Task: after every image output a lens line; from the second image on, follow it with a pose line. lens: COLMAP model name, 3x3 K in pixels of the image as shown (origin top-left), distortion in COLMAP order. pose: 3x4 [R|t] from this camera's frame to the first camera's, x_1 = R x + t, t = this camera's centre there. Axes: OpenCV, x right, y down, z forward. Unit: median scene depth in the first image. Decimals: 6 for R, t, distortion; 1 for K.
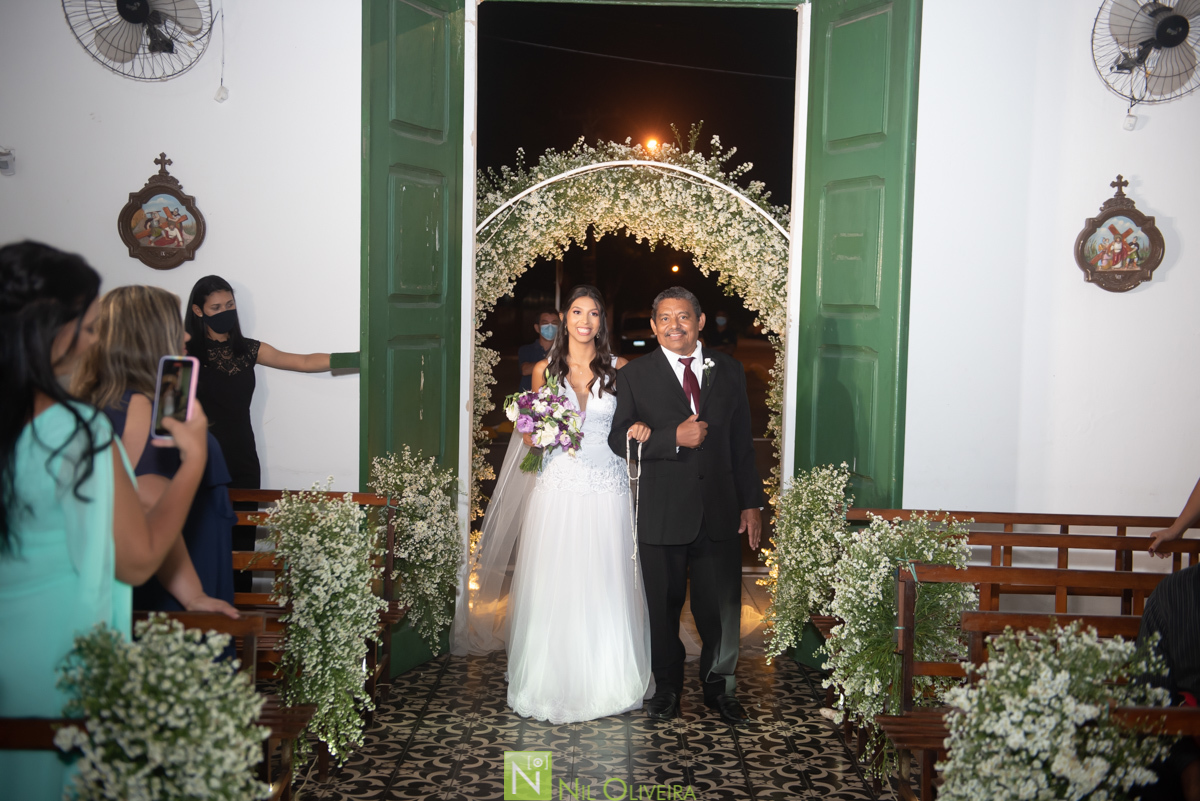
lens RADIAL K [[1409.2, 0, 600.2], [0, 1409.2, 401.3], [0, 0, 1]] dist [0.093415, -0.000409]
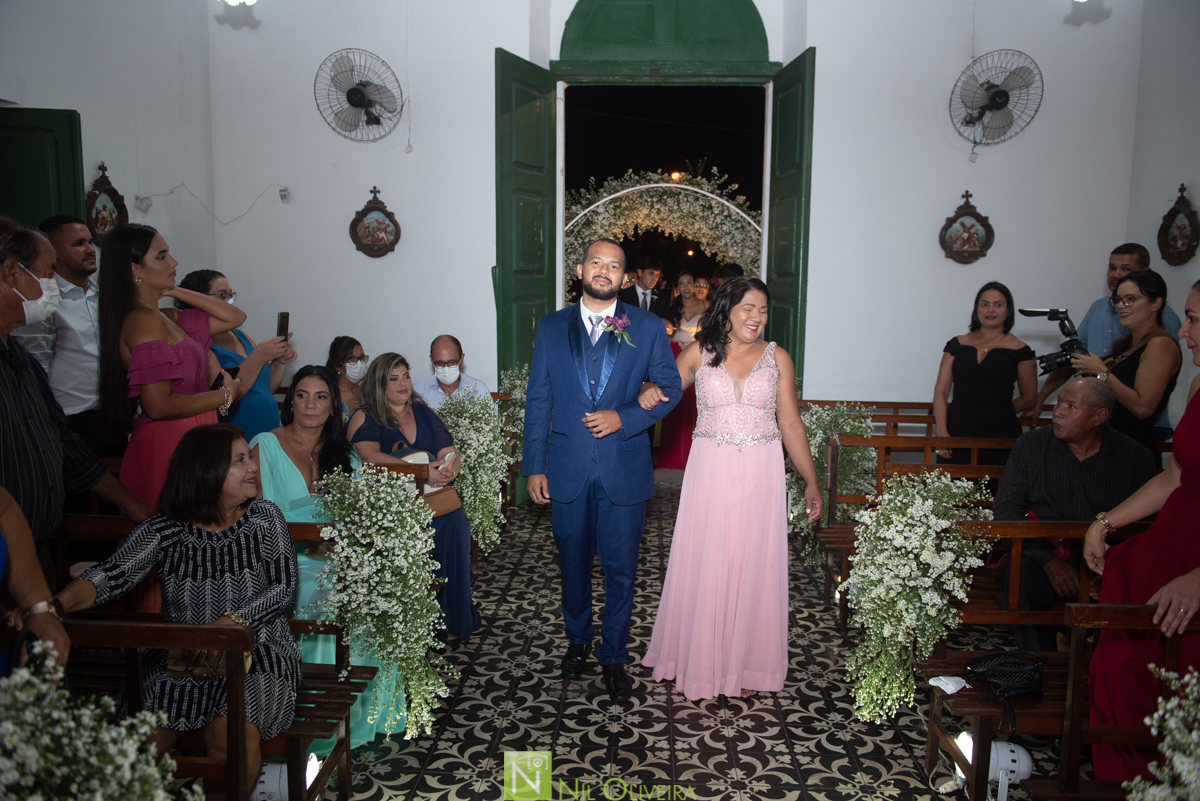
lens RADIAL K [[862.6, 0, 599.9], [0, 862.6, 400.3], [0, 0, 1]] dist [-0.043935, -0.000920]
pose [[0.998602, -0.006093, -0.052514, 0.002087], [0.009968, 0.997220, 0.073845, 0.001018], [0.051918, -0.074265, 0.995886, 0.011194]]
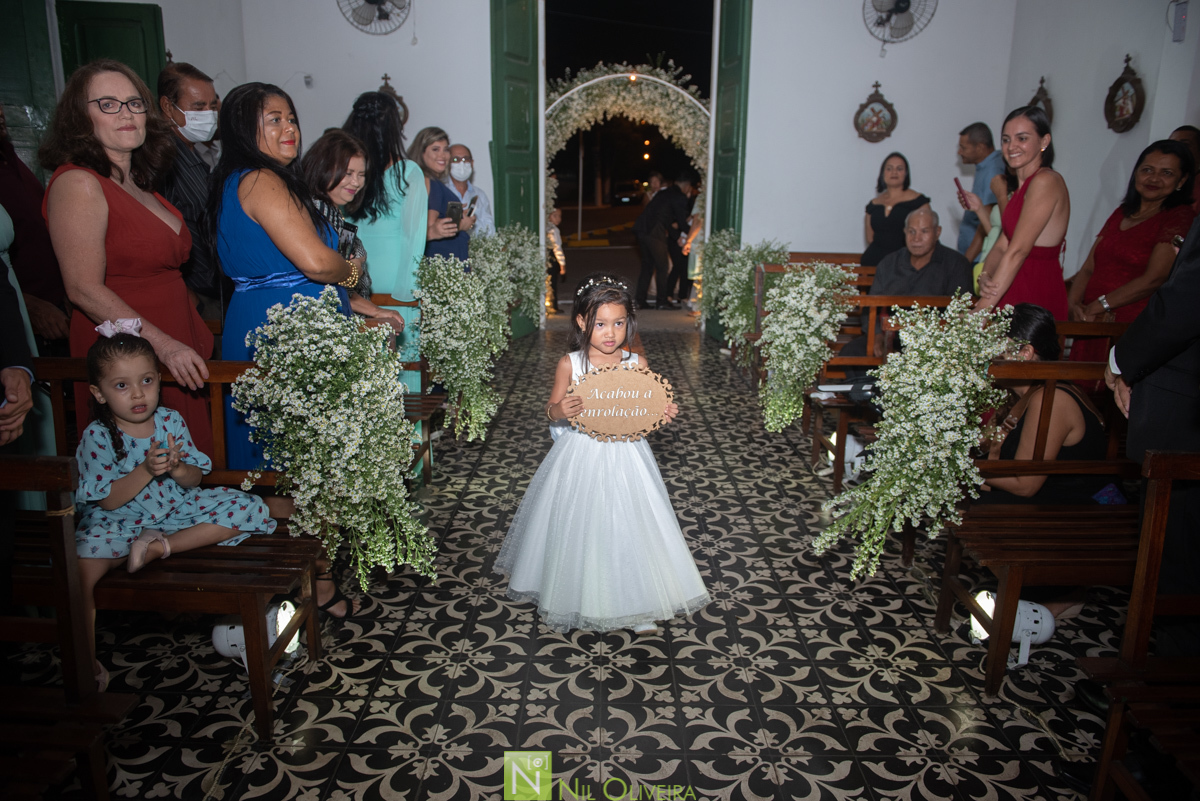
lens RADIAL K [[815.4, 0, 599.6], [0, 815.4, 405.1], [0, 0, 1]] dist [-0.052063, -0.003487]
pose [[0.999939, -0.009826, -0.004966, -0.013094], [0.010622, 0.979677, 0.200298, 0.046526], [0.002897, -0.200338, 0.979722, -0.148727]]
